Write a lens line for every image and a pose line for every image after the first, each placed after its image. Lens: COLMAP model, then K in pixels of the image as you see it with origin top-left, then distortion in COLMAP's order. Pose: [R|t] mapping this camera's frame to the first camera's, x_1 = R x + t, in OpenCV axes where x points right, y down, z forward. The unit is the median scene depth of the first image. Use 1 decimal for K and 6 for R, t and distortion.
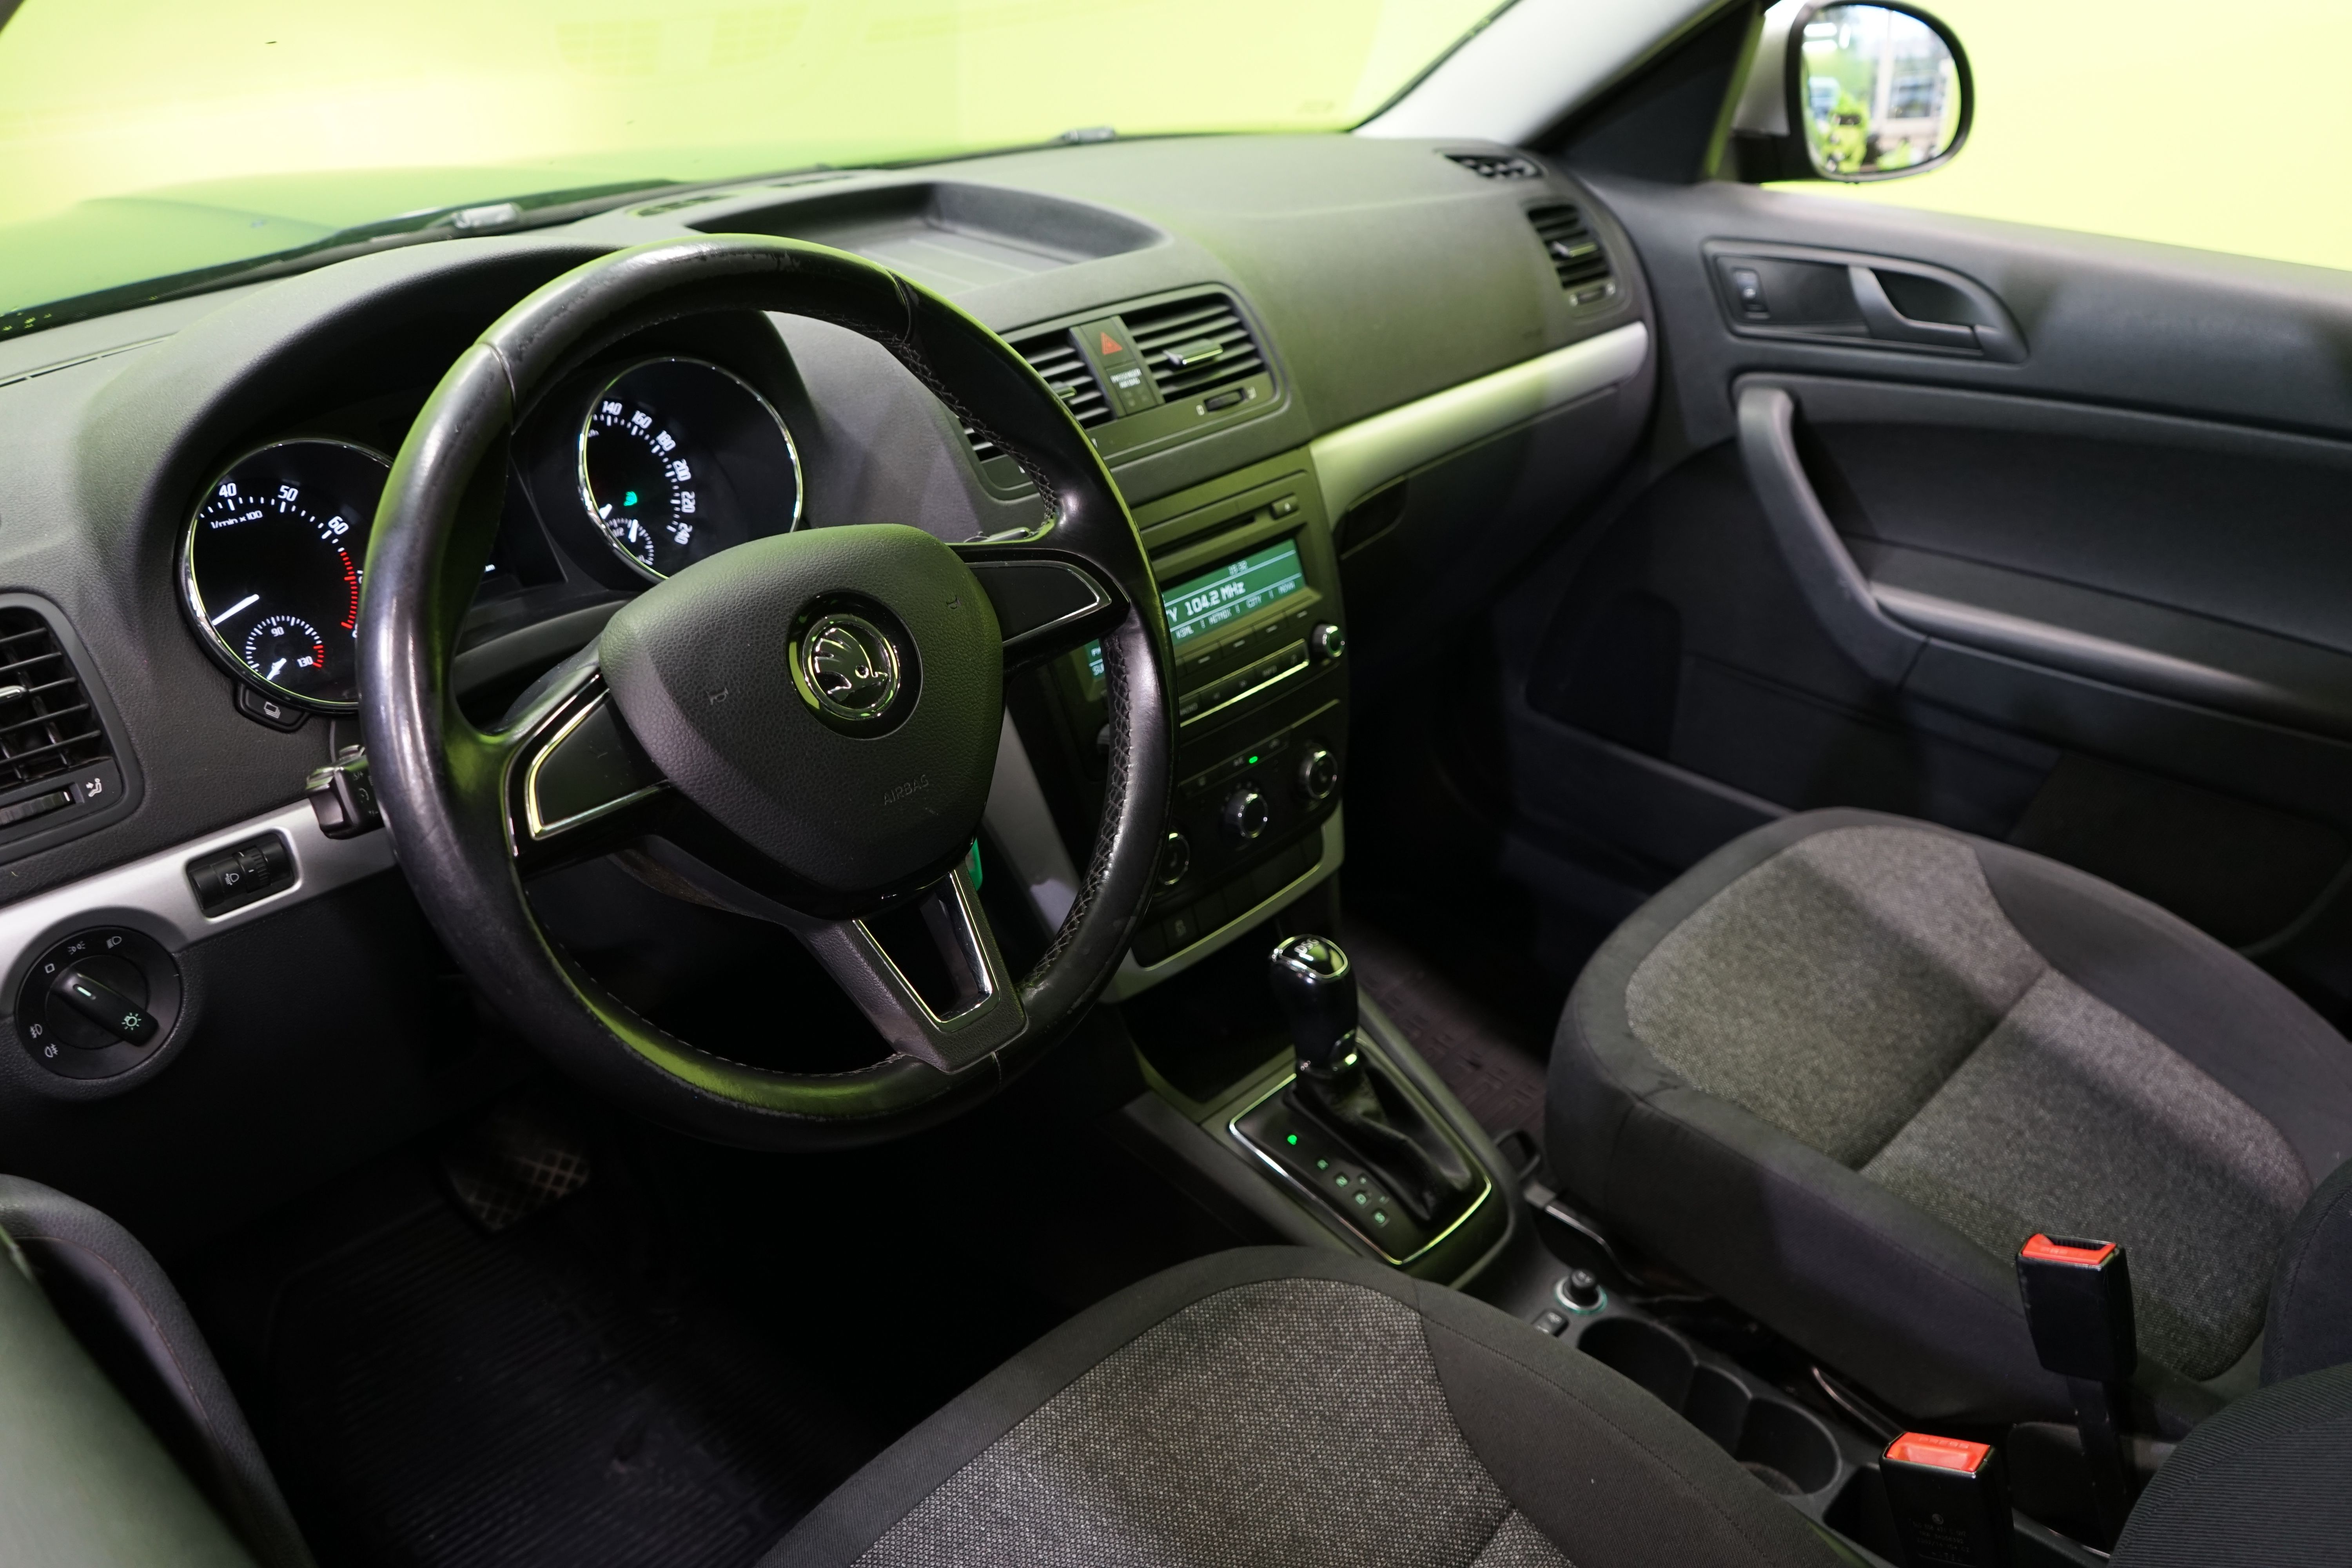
lens RADIAL K [[1914.1, 0, 1172.3], [0, 1914.1, 785.5], [0, 0, 1]] dist [-0.004773, -0.003457]
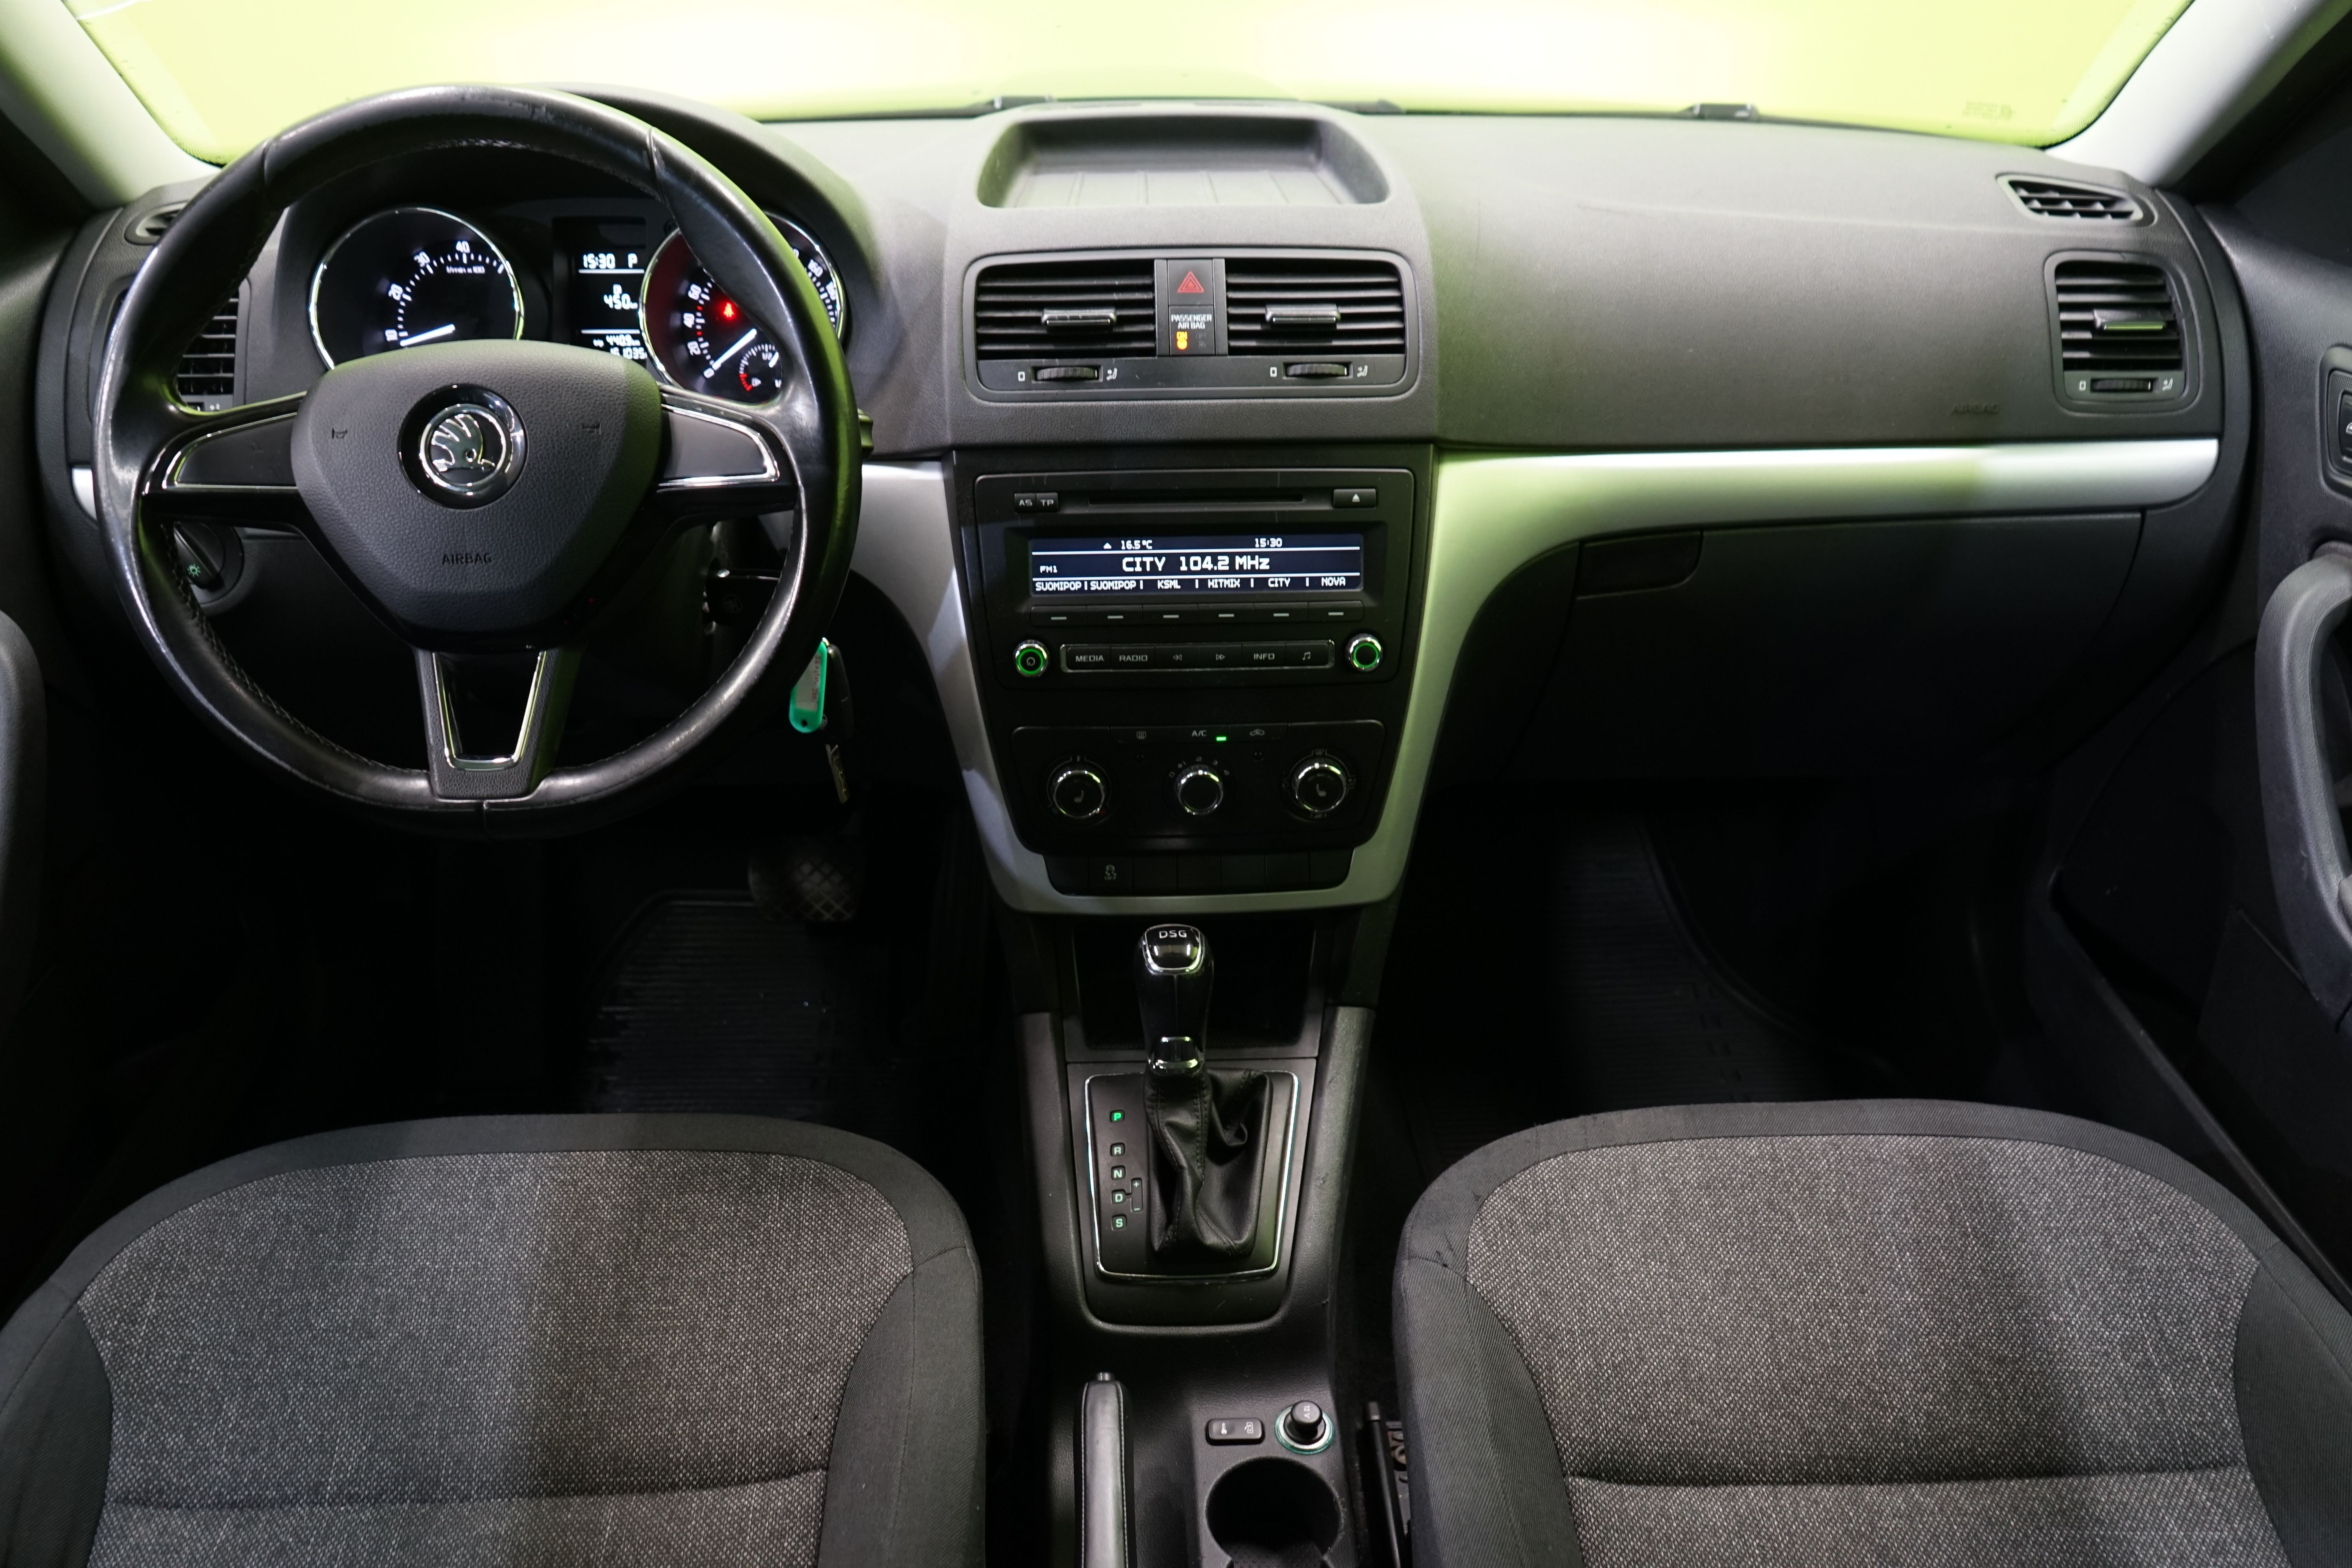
lens RADIAL K [[1914.1, 0, 1173.7], [0, 1914.1, 778.4], [0, 0, 1]] dist [-0.004773, -0.003457]
pose [[0.694722, 0.339448, -0.634142, 0.654360], [-0.329040, 0.933961, 0.139464, -0.123082], [0.639605, 0.111769, 0.760535, 0.262911]]
